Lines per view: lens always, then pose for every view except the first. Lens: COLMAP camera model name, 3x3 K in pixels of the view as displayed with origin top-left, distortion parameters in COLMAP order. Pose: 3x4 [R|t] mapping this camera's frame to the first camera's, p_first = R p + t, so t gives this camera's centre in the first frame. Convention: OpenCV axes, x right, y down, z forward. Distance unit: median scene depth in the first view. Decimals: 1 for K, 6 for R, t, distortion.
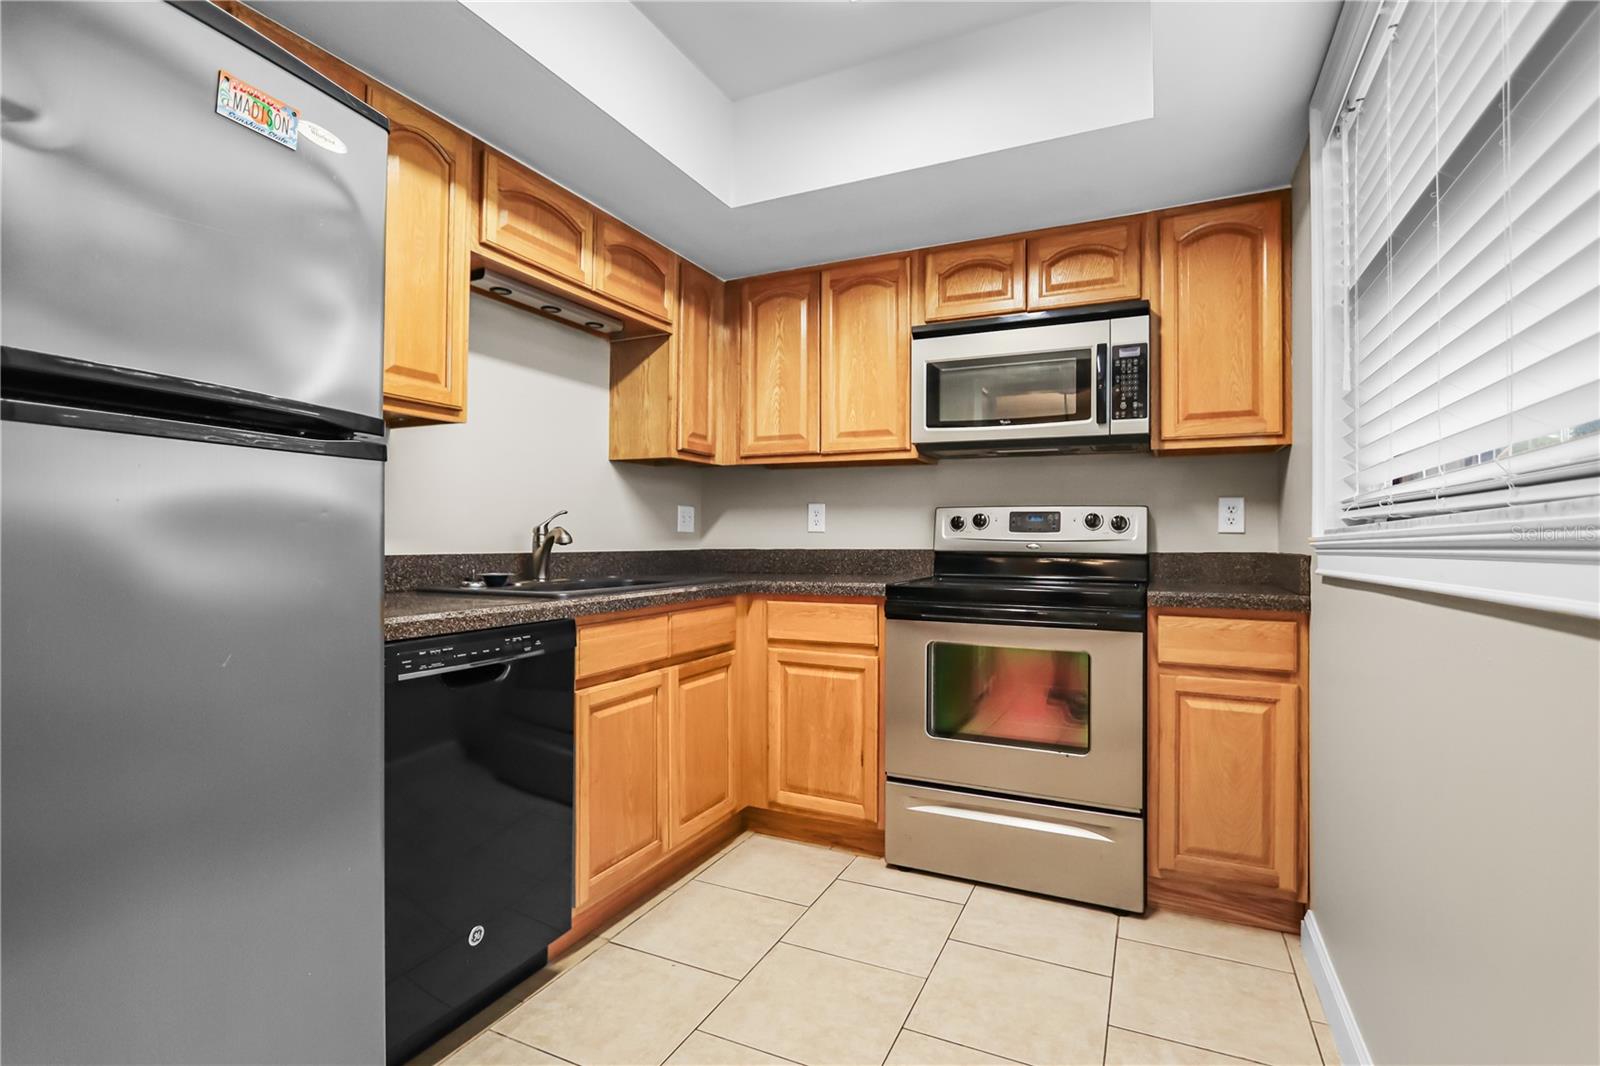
lens RADIAL K [[759.7, 0, 797.7], [0, 759.7, 527.9], [0, 0, 1]] dist [-0.001518, -0.000063]
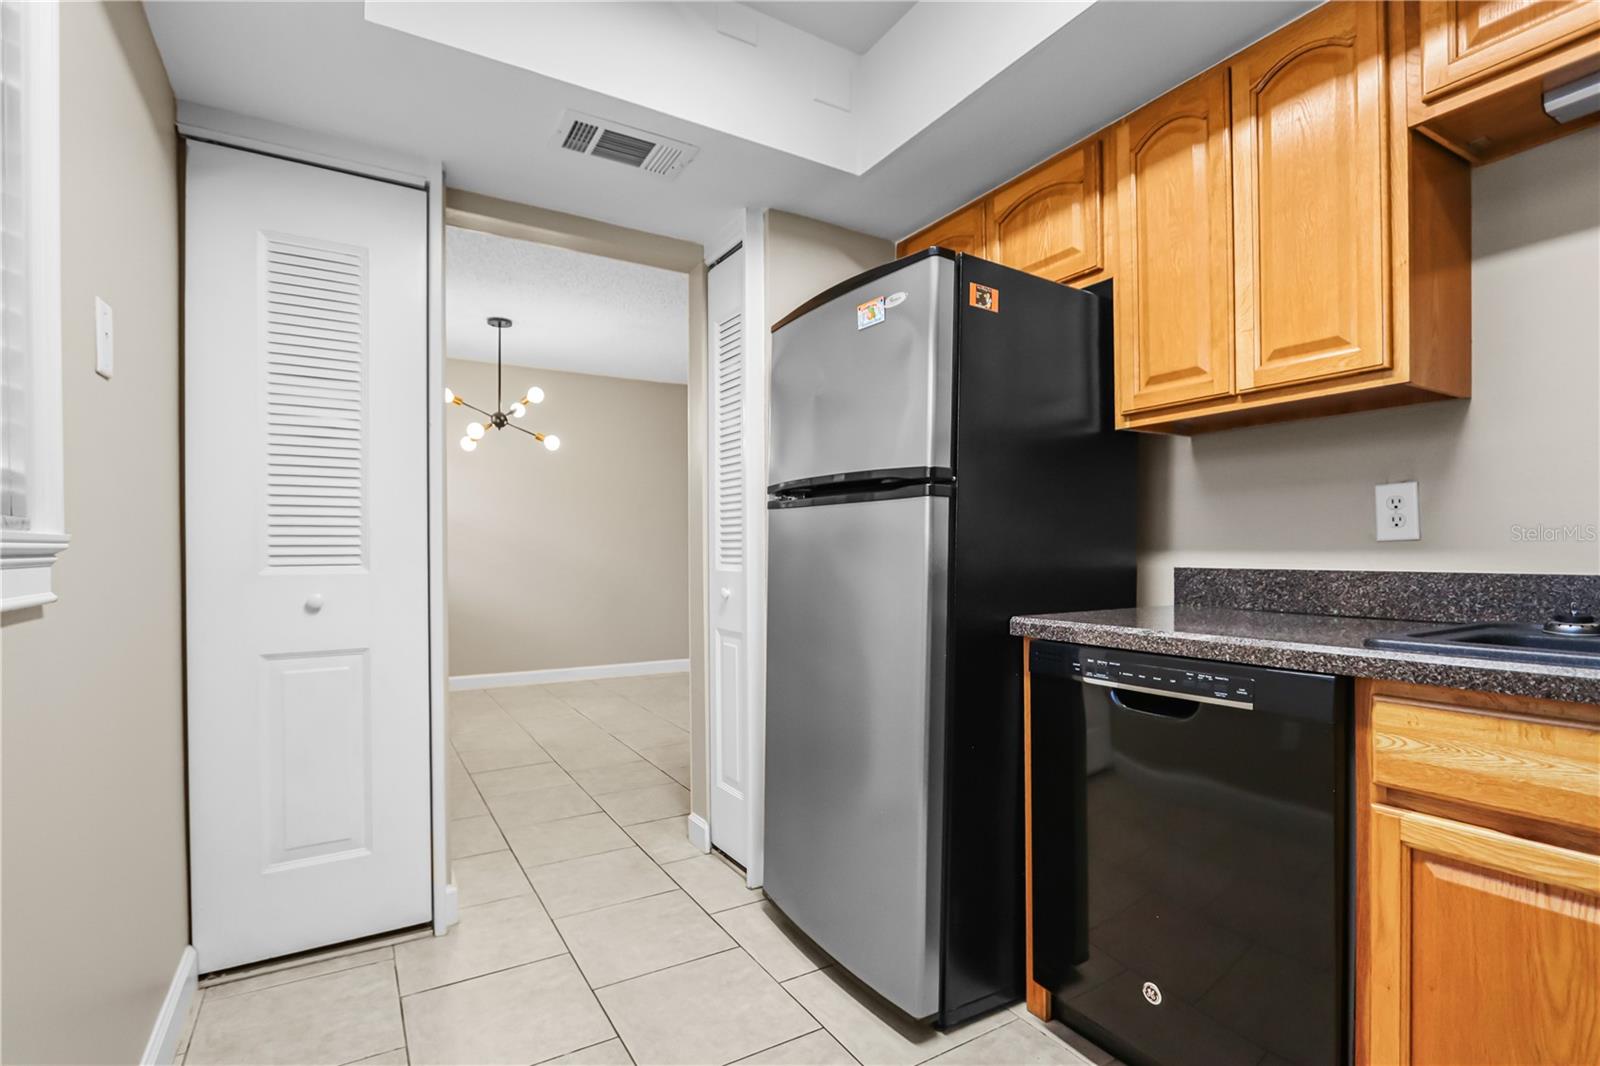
lens RADIAL K [[759.7, 0, 793.0], [0, 759.7, 549.8], [0, 0, 1]] dist [-0.001518, -0.000063]
pose [[-0.544204, -0.005737, -0.838933, 0.475078], [0.011623, 0.999829, -0.014377, 0.018878], [0.838872, -0.017575, -0.544045, 0.972710]]
